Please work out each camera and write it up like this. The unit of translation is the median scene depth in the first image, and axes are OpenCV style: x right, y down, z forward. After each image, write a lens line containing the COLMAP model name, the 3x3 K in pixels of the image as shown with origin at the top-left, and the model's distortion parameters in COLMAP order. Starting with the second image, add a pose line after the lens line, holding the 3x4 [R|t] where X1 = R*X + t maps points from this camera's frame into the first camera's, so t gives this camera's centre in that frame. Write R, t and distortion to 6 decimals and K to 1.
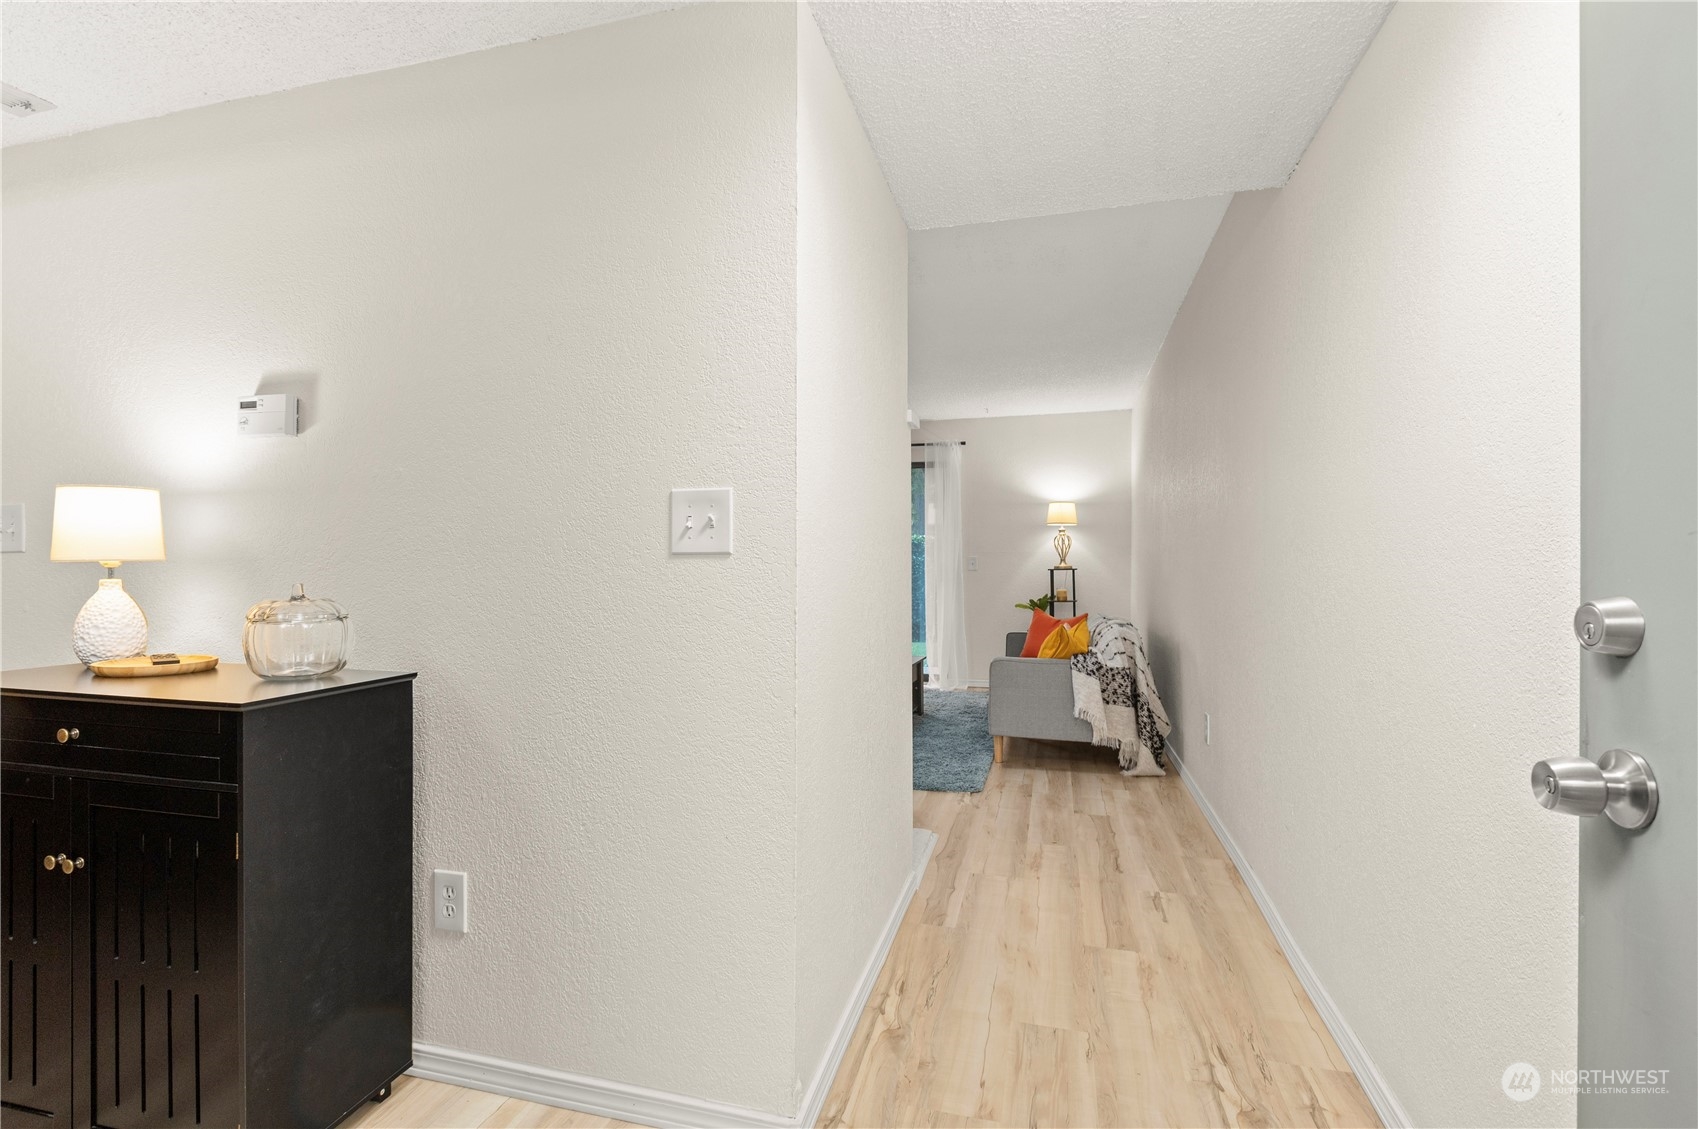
lens RADIAL K [[766.1, 0, 849.8], [0, 766.1, 566.9], [0, 0, 1]] dist [-0.003399, -0.001535]
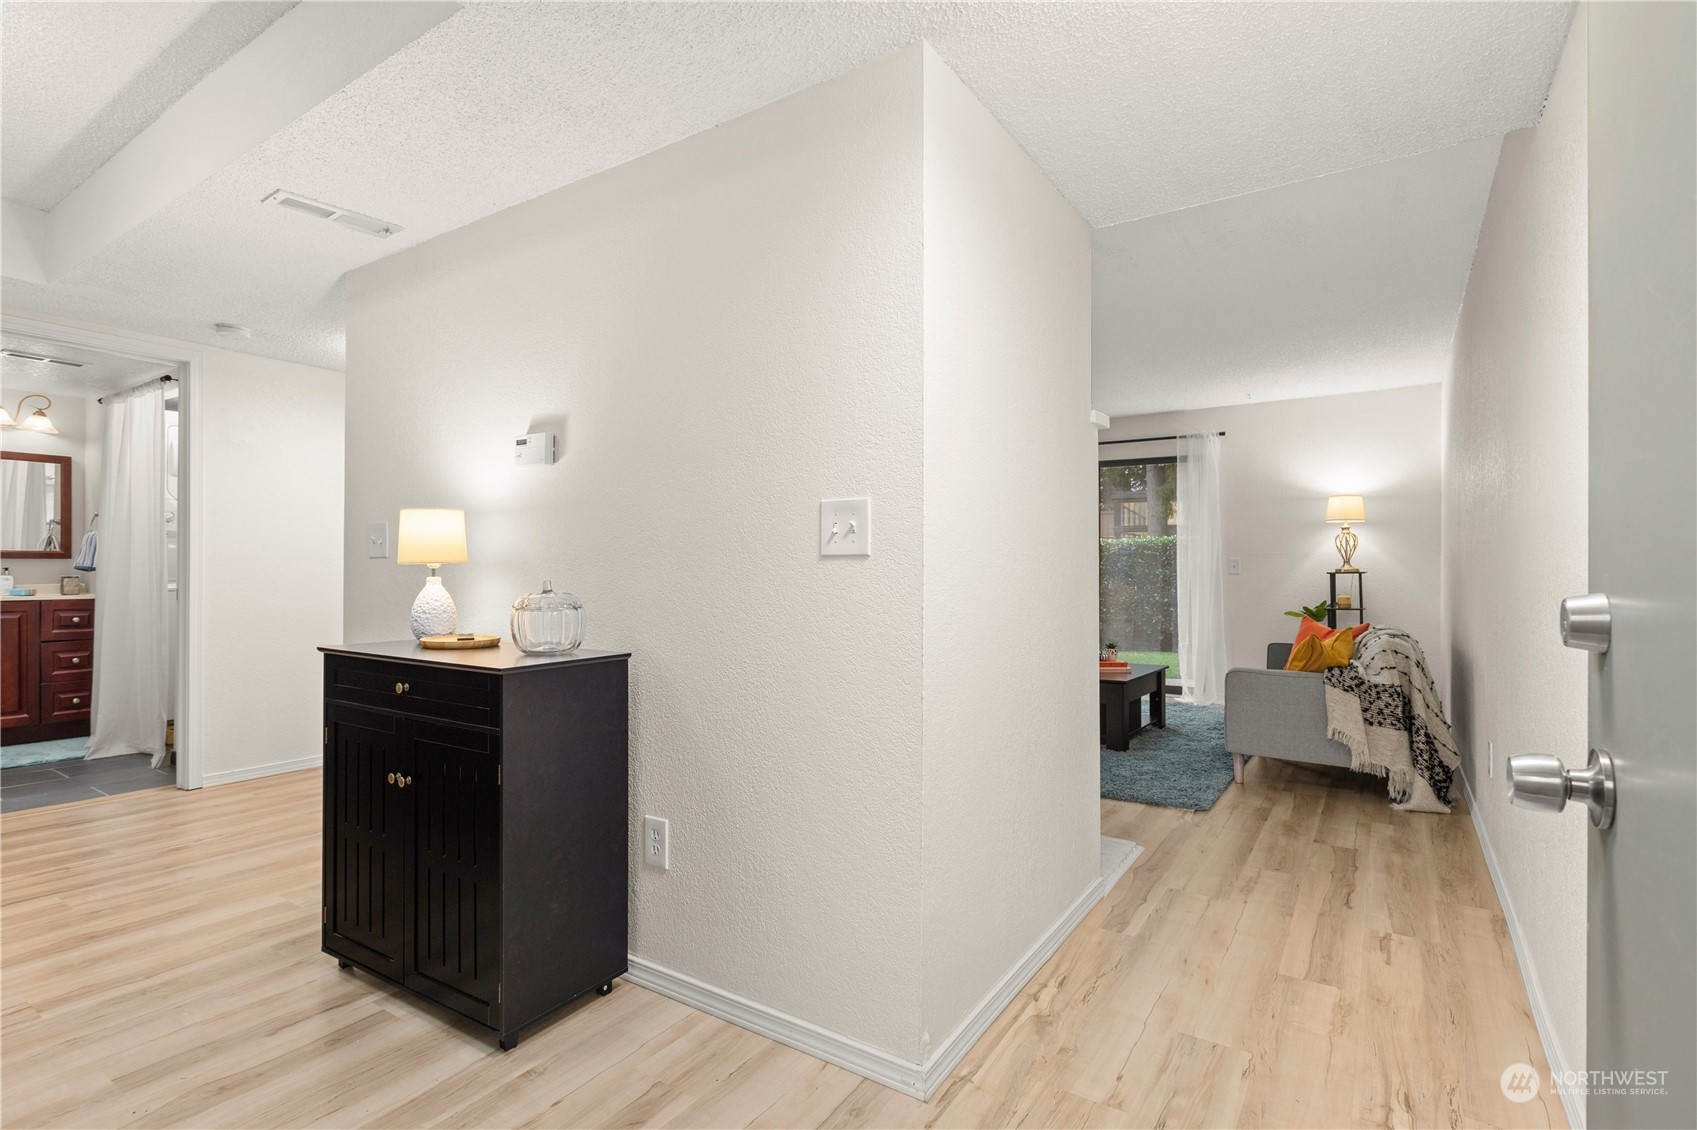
lens RADIAL K [[765.6, 0, 849.3], [0, 765.6, 567.4], [0, 0, 1]] dist [-0.003399, -0.001535]
pose [[0.955651, -0.000446, -0.294502, 0.115912], [-0.000340, 0.999997, -0.002619, 0.002320], [0.294502, 0.002603, 0.955647, -0.067084]]
